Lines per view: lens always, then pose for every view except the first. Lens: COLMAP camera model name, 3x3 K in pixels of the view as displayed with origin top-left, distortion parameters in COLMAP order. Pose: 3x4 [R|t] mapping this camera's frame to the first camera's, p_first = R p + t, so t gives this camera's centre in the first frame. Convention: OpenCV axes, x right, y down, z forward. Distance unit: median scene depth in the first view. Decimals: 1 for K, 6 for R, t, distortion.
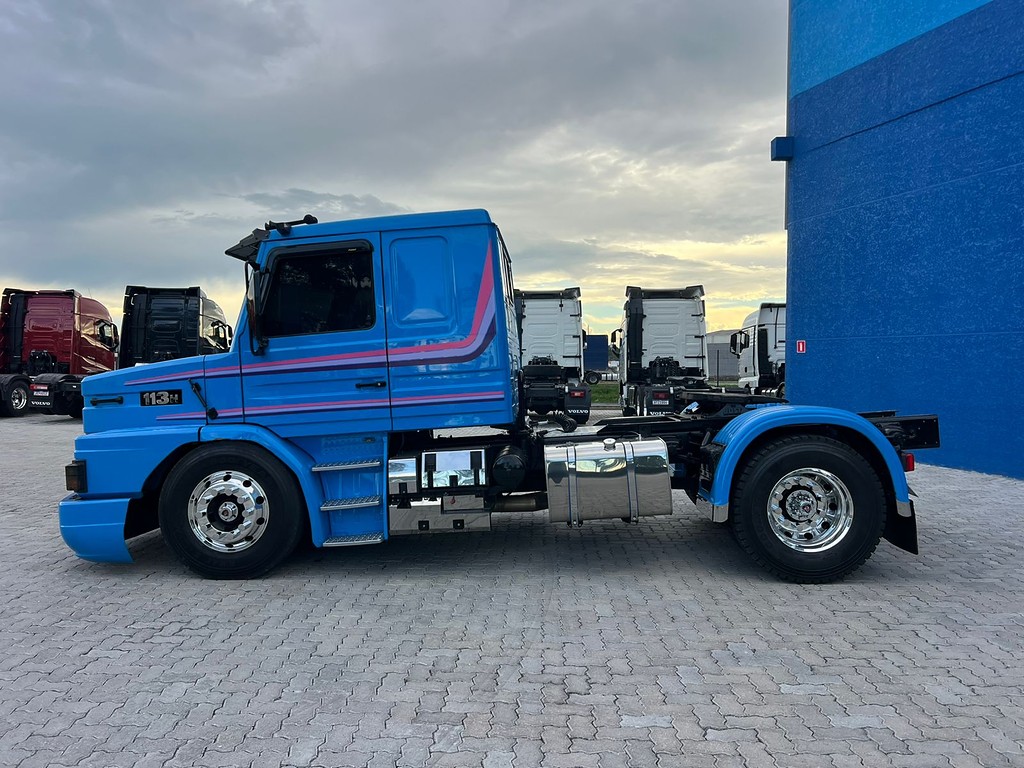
lens RADIAL K [[781.7, 0, 508.0], [0, 781.7, 387.6], [0, 0, 1]] dist [0.033930, -0.057789]
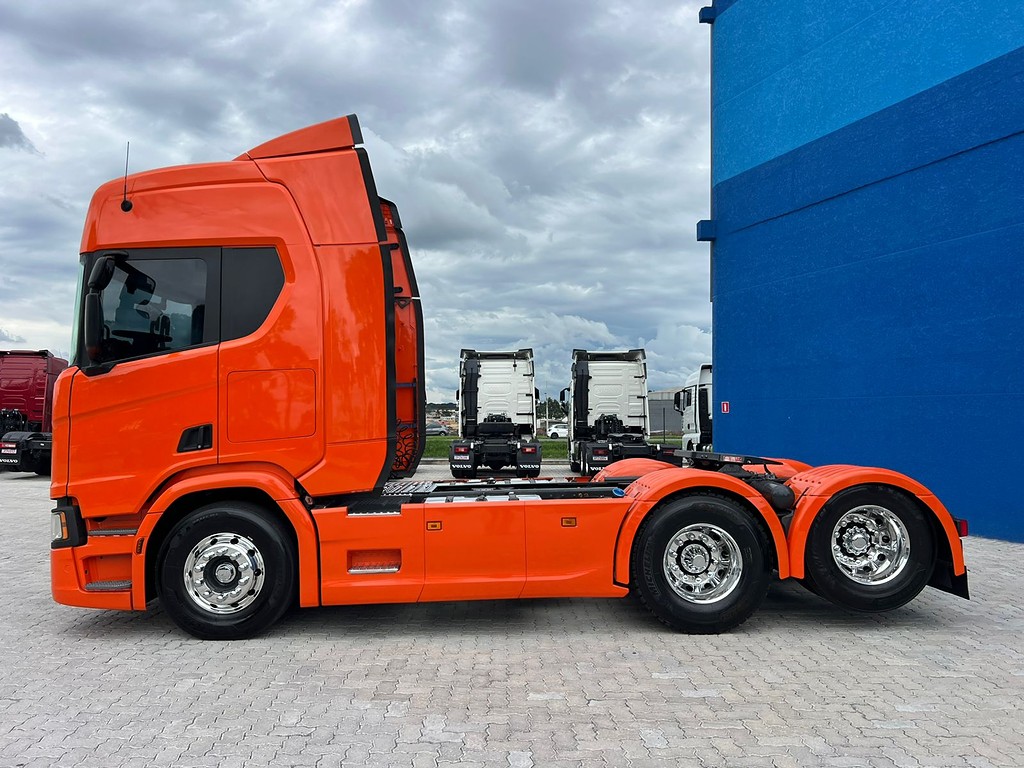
lens RADIAL K [[781.7, 0, 508.0], [0, 781.7, 387.6], [0, 0, 1]] dist [0.033930, -0.057789]
pose [[0.998663, 0.001792, 0.051667, 0.007719], [0.001881, 0.997478, -0.070953, -0.001423], [-0.051664, 0.070955, 0.996141, -0.072925]]
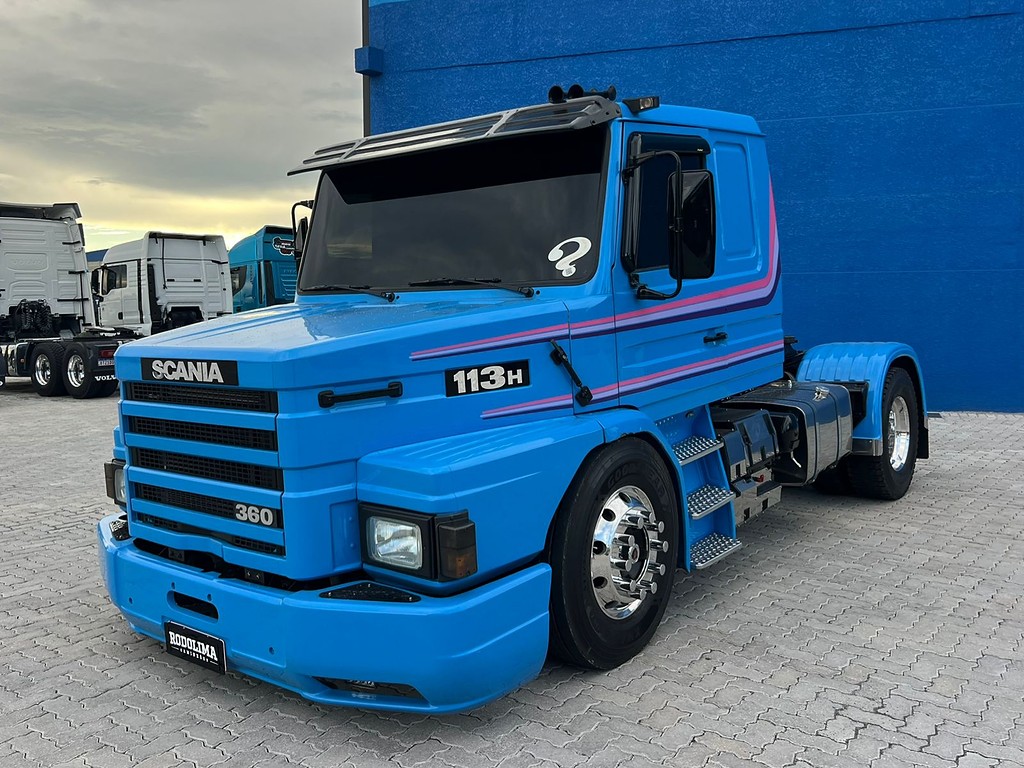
lens RADIAL K [[926.5, 0, 509.3], [0, 926.5, 360.9], [0, 0, 1]] dist [0.019965, -0.002128]
pose [[0.591491, -0.059261, 0.804131, -0.355891], [0.037150, 0.998239, 0.046239, -0.010576], [-0.805455, 0.002523, 0.592652, 0.225884]]
